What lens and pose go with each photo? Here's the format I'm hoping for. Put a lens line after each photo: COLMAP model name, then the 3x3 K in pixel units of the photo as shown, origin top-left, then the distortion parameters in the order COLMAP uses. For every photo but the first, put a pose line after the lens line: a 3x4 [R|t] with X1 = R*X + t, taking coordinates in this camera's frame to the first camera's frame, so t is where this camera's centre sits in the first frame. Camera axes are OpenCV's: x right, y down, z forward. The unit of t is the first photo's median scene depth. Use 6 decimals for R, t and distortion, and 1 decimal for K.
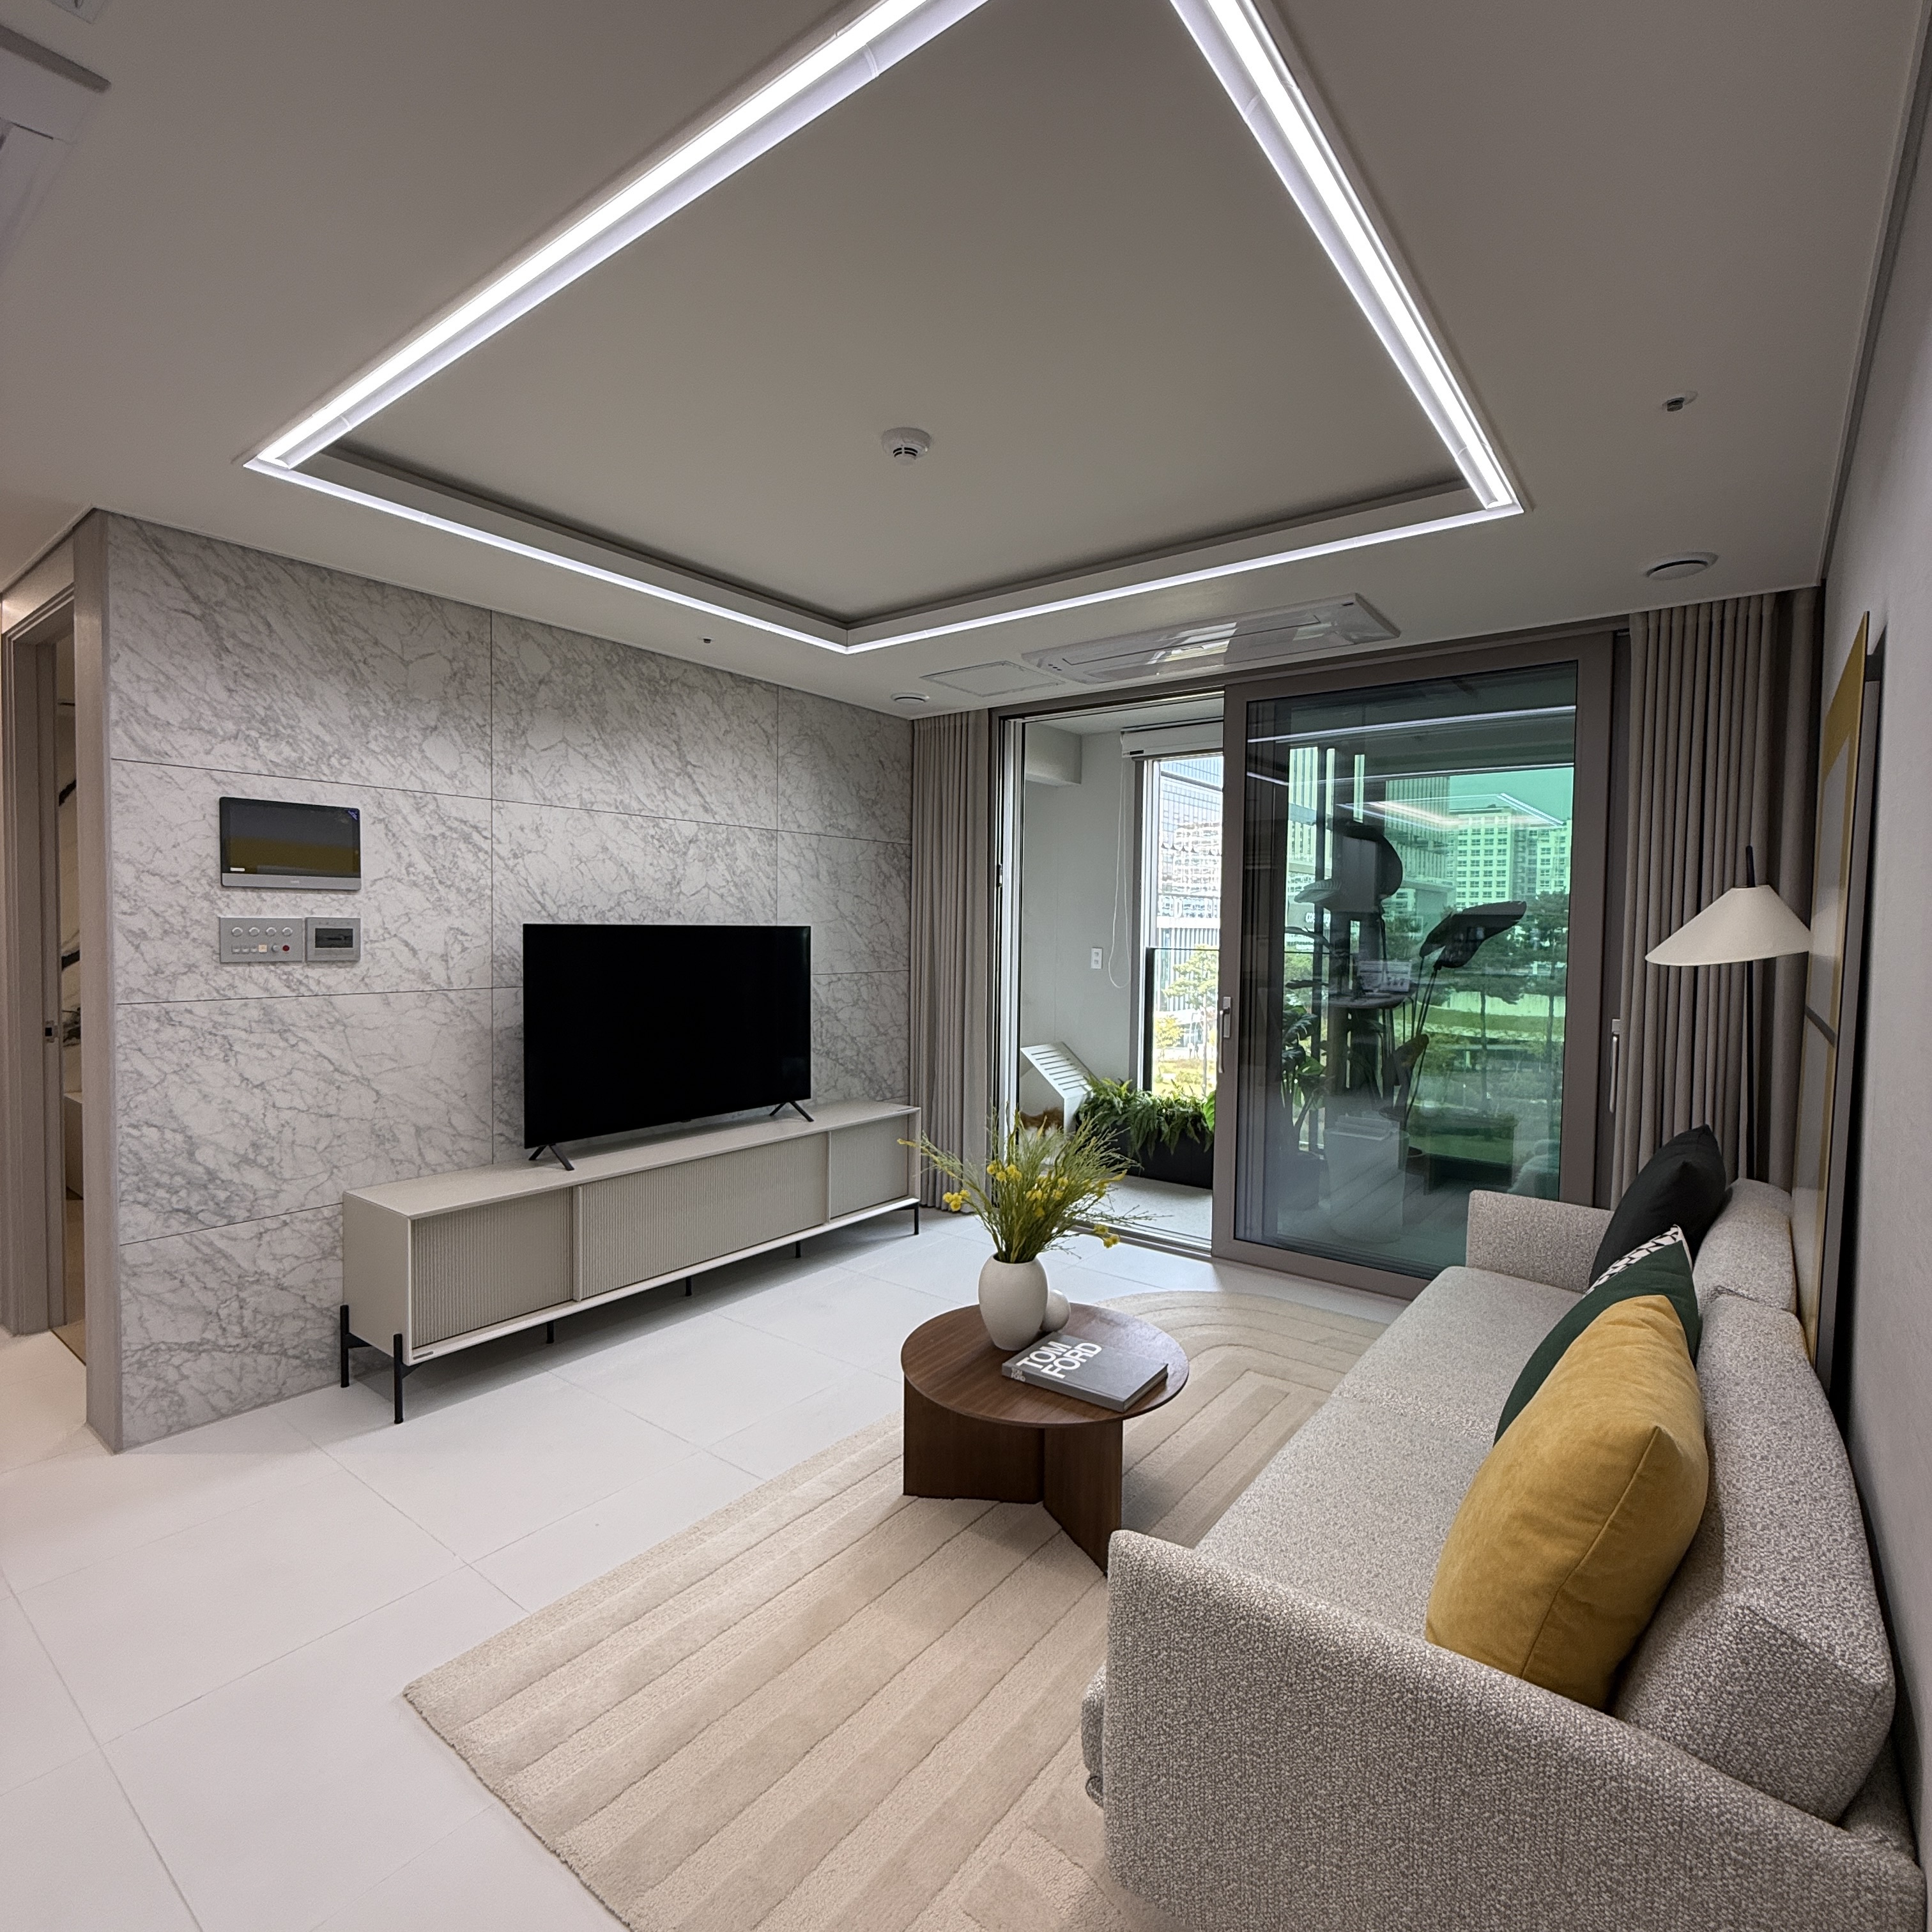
lens RADIAL K [[1023.9, 0, 966.9], [0, 1023.9, 965.9], [0, 0, 1]] dist [0.001381, 0.001182]
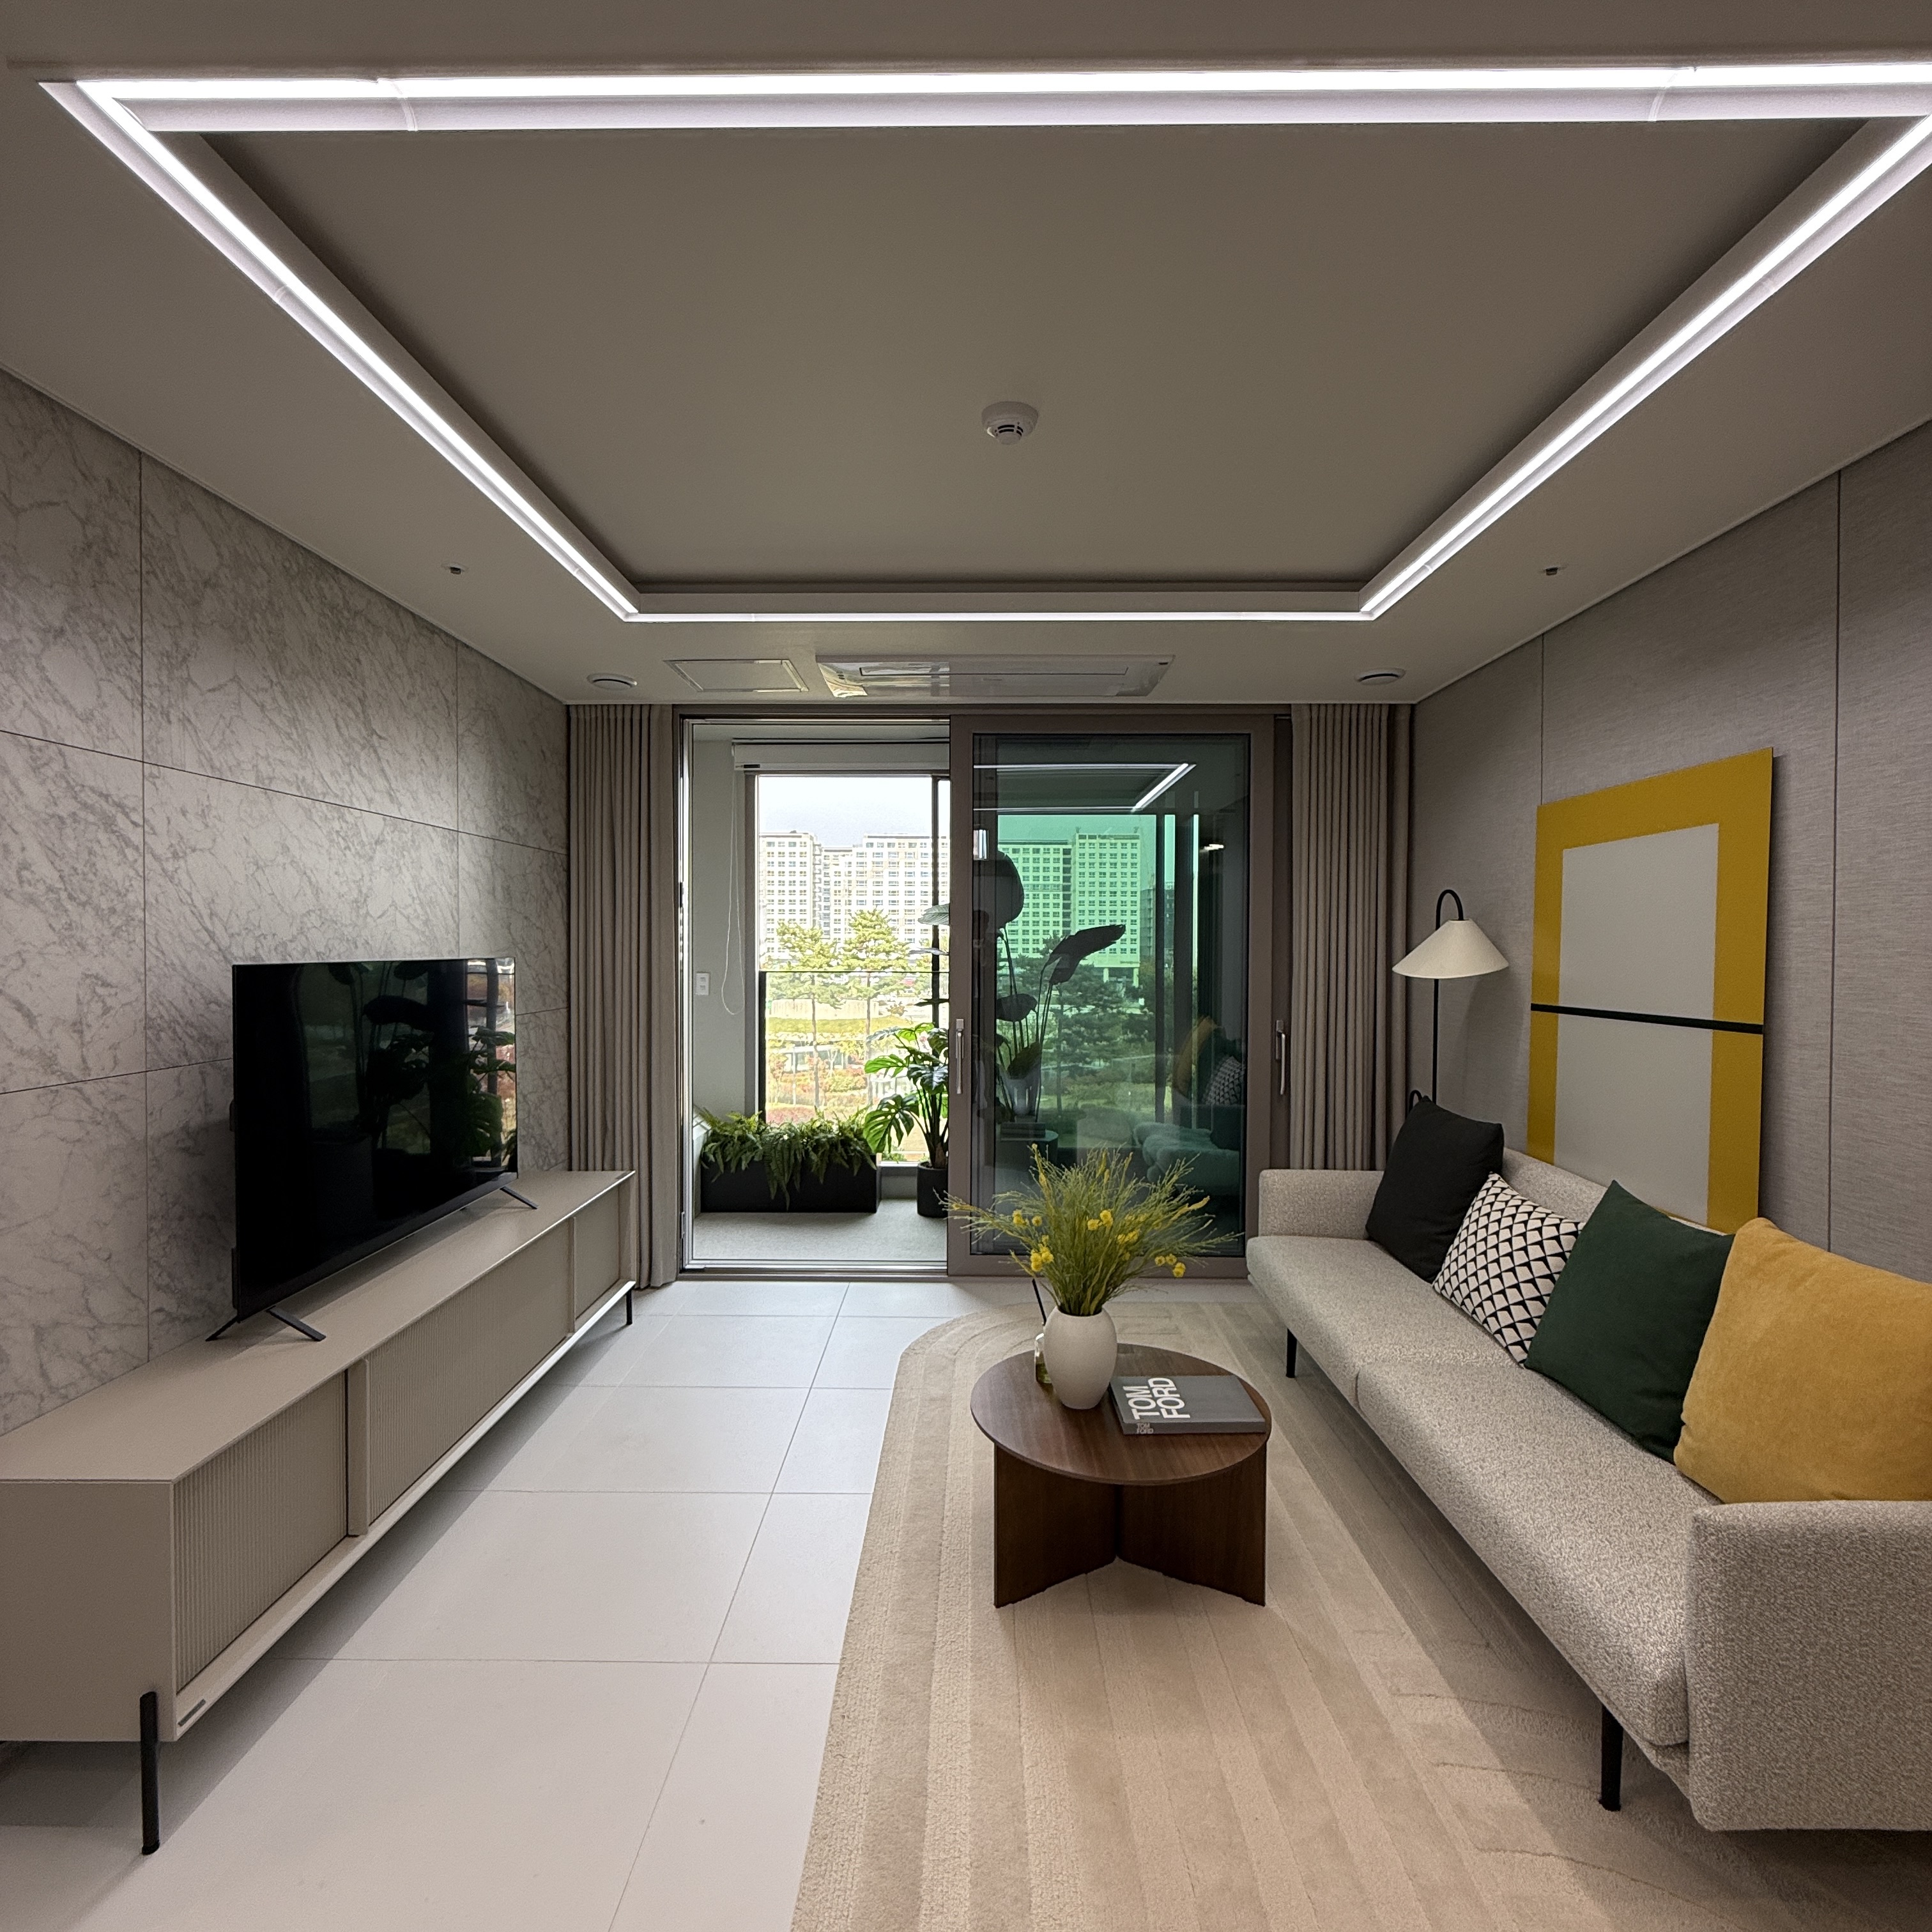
lens RADIAL K [[1023.9, 0, 965.3], [0, 1023.9, 965.6], [0, 0, 1]] dist [0.001381, 0.001182]
pose [[0.799643, -0.023185, 0.600028, -0.421802], [0.032139, 0.999475, -0.004211, -0.022128], [-0.599616, 0.022651, 0.799968, 0.211842]]
